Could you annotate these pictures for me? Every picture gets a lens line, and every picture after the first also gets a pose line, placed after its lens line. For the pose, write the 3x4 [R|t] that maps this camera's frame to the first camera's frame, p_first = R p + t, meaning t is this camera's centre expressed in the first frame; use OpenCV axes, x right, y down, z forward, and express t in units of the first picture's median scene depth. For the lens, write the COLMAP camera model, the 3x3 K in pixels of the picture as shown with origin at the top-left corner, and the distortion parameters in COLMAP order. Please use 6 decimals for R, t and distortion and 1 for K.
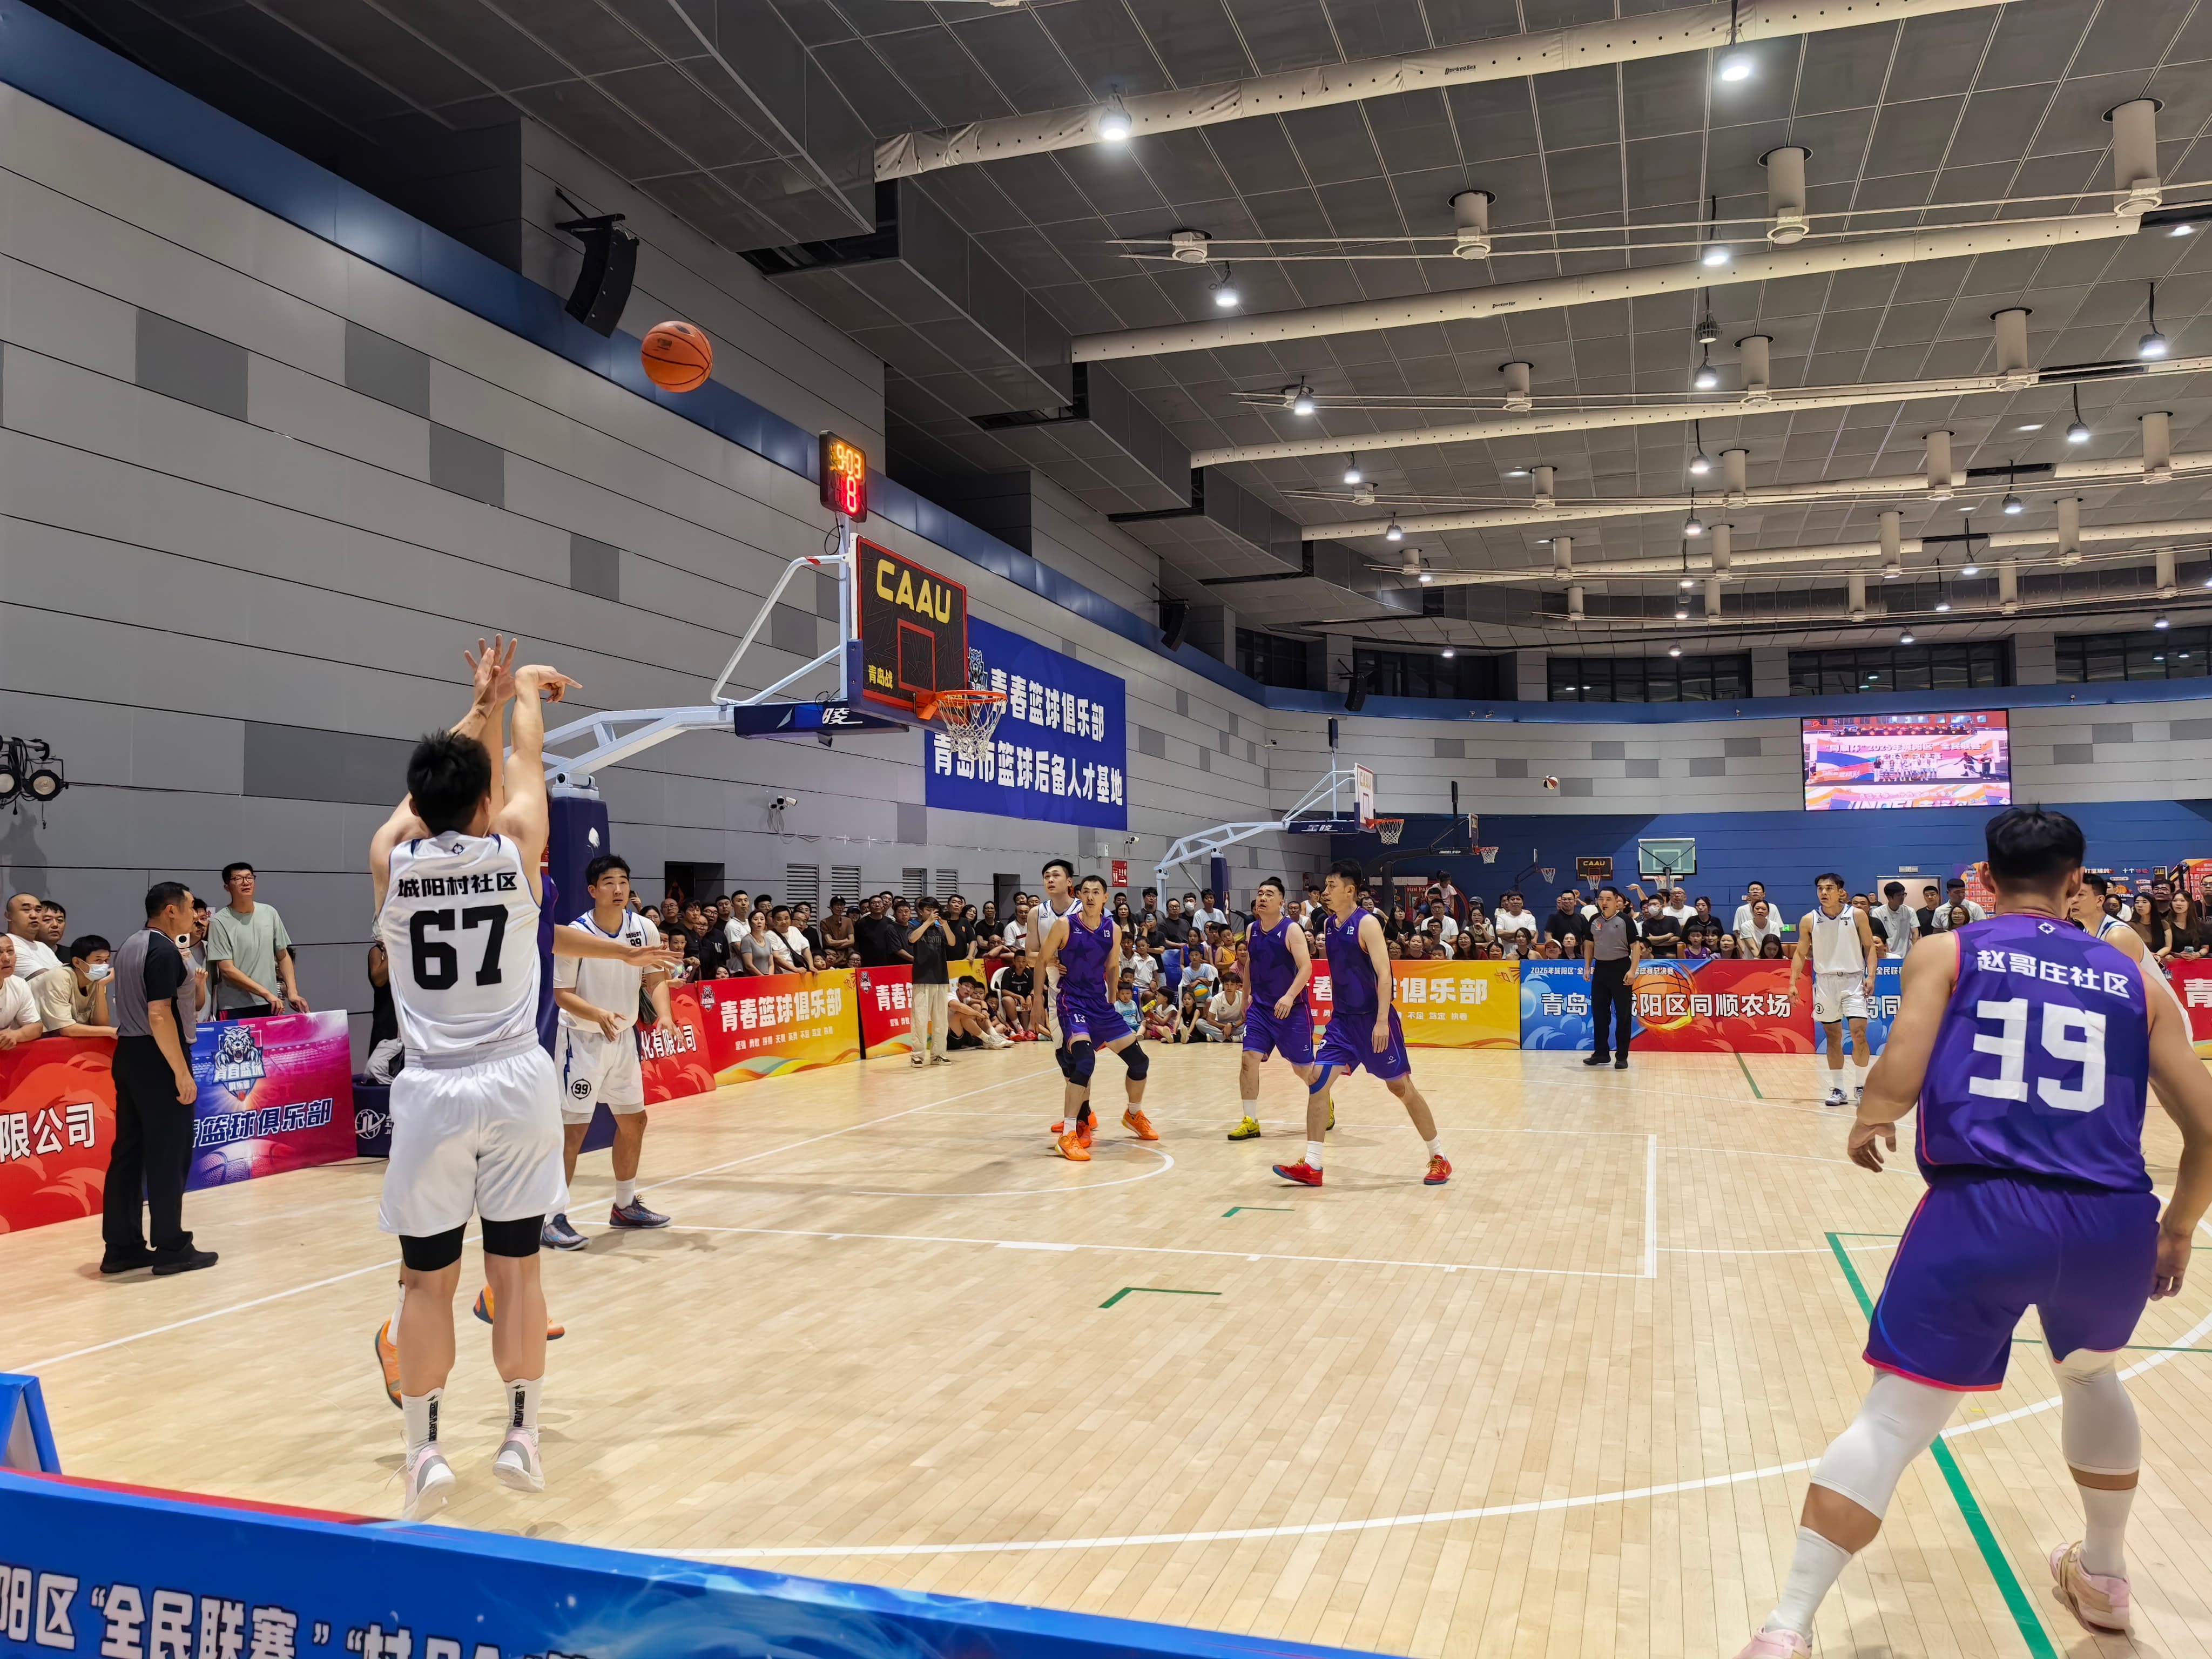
lens RADIAL K [[1716.6, 0, 1107.0], [0, 1716.6, 867.2], [0, 0, 1]] dist [-0.006244, -0.005701]
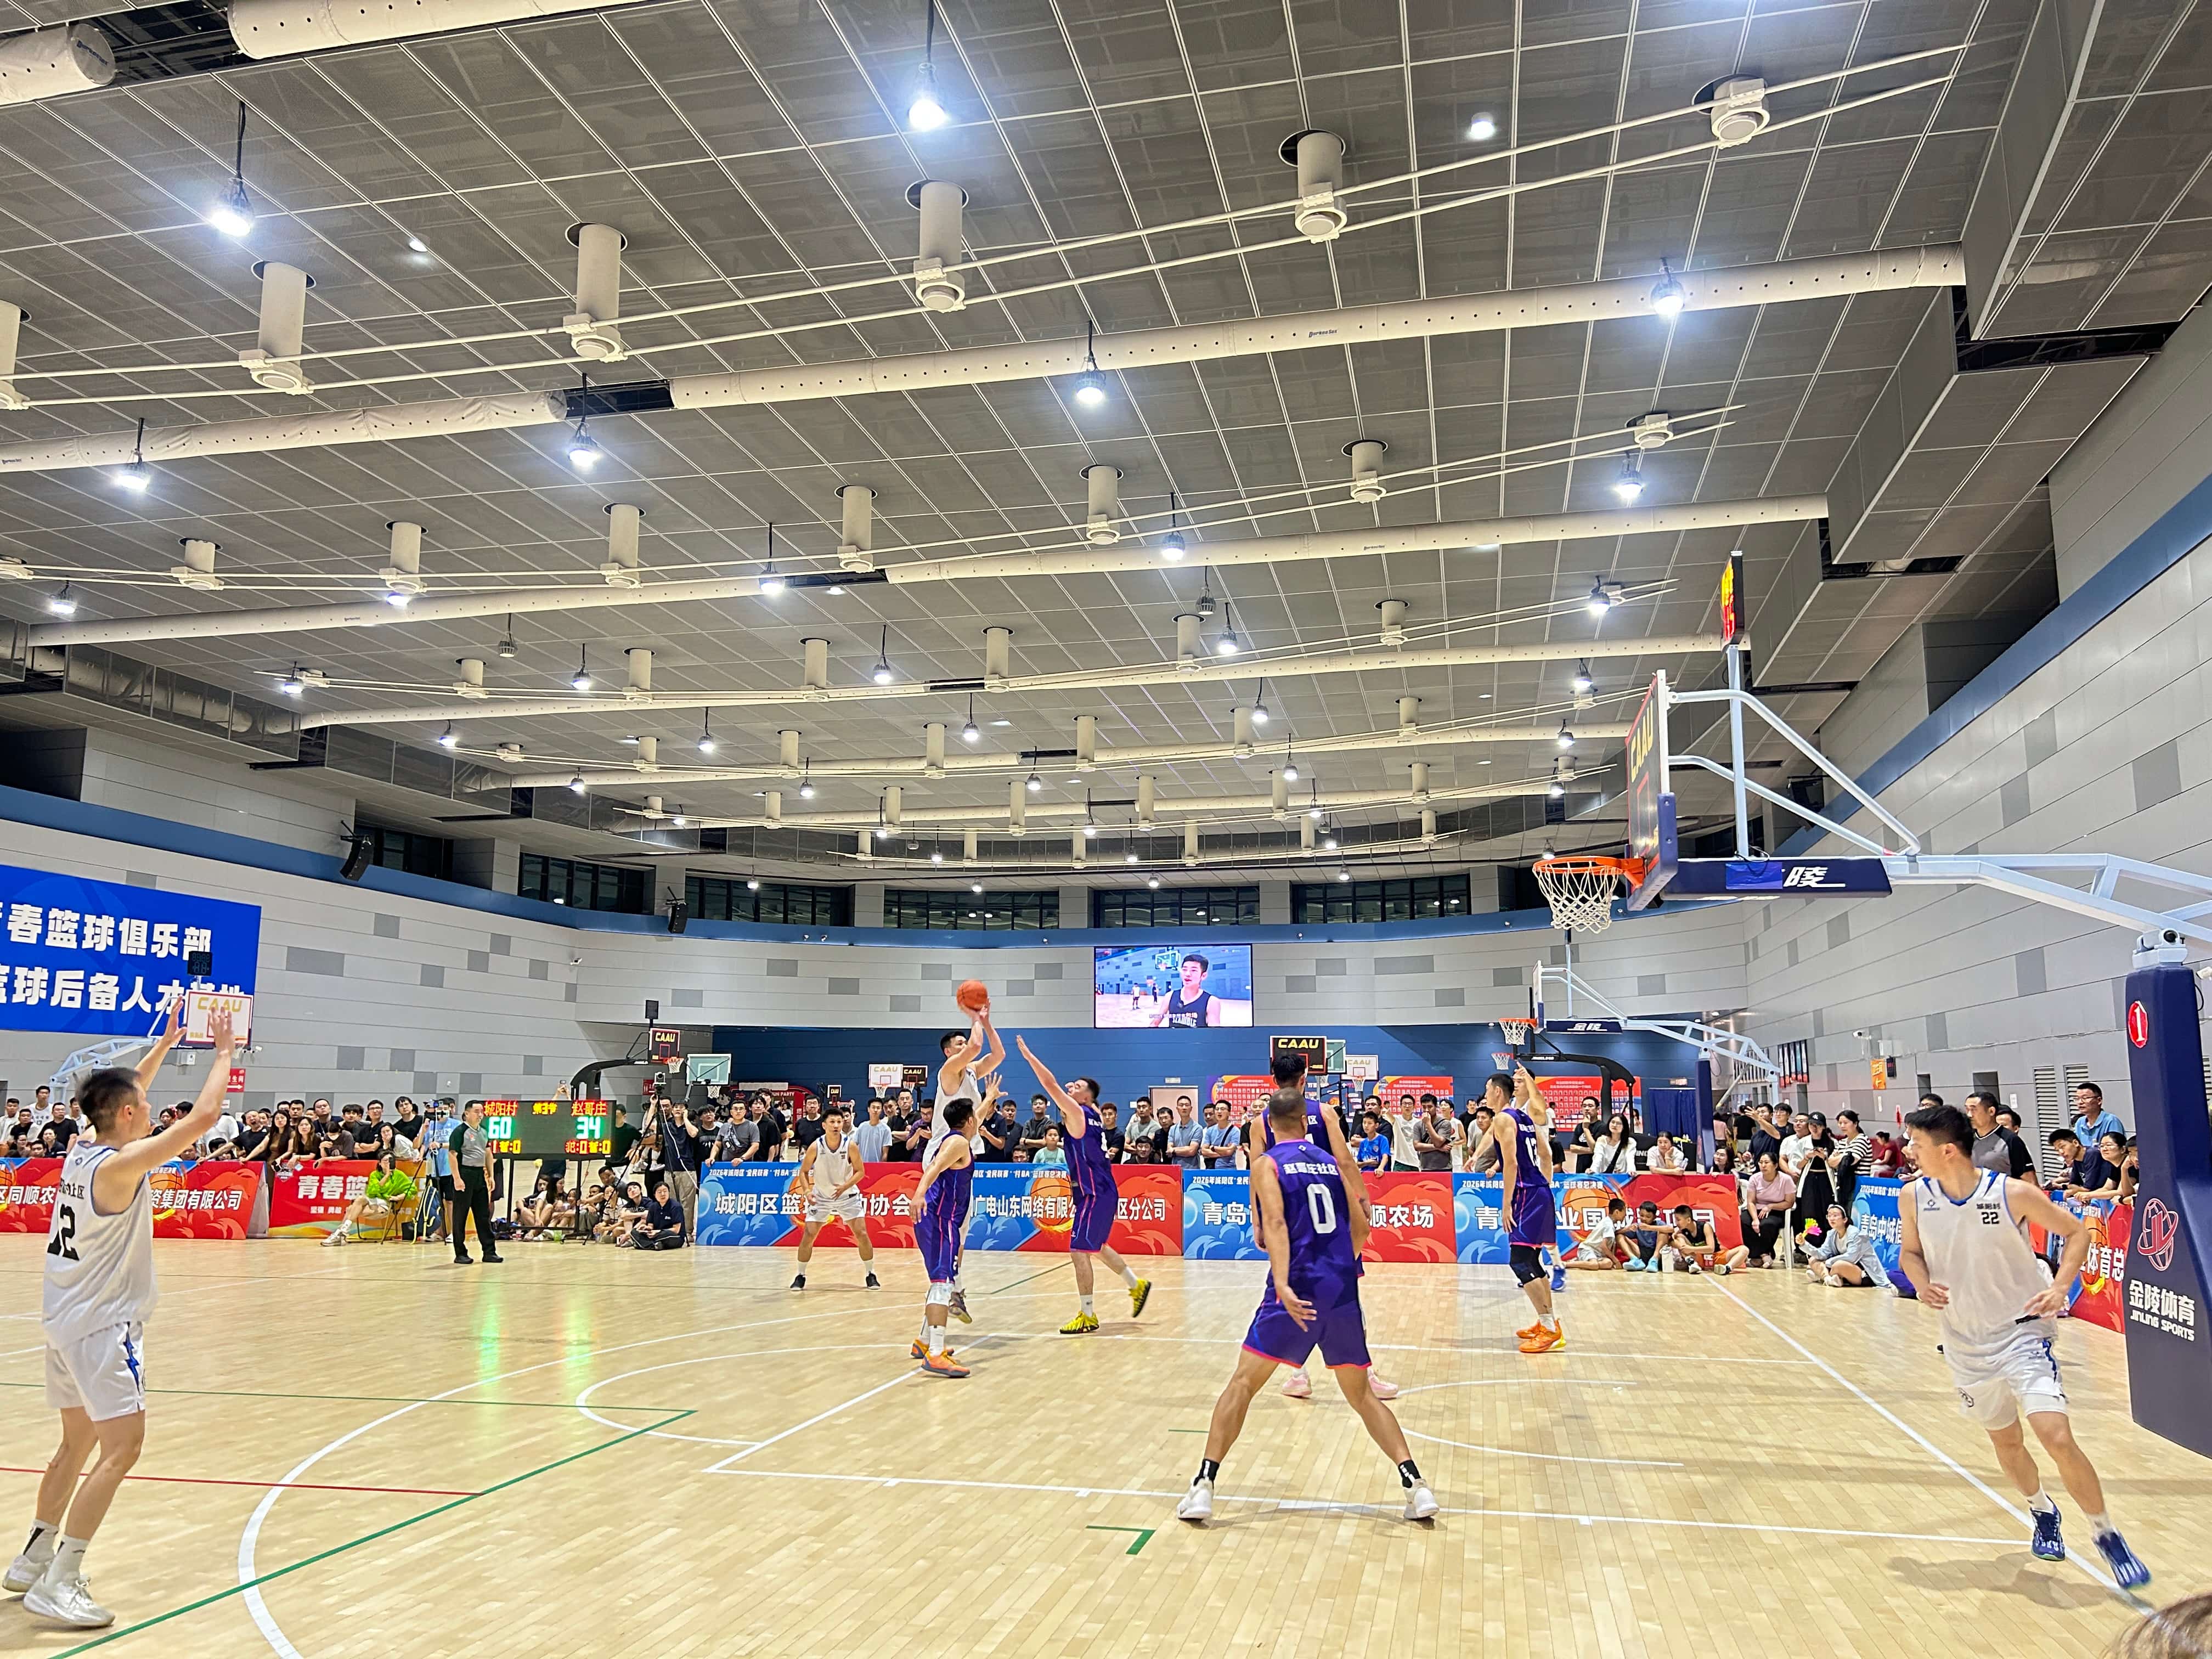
lens RADIAL K [[1659.7, 0, 1106.0], [0, 1659.7, 829.5], [0, 0, 1]] dist [0.232951, -0.258824]
pose [[0.998229, 0.031656, 0.050371, 0.492851], [-0.024253, 0.989664, -0.141337, -0.011756], [-0.054324, 0.139865, 0.988679, -0.159216]]
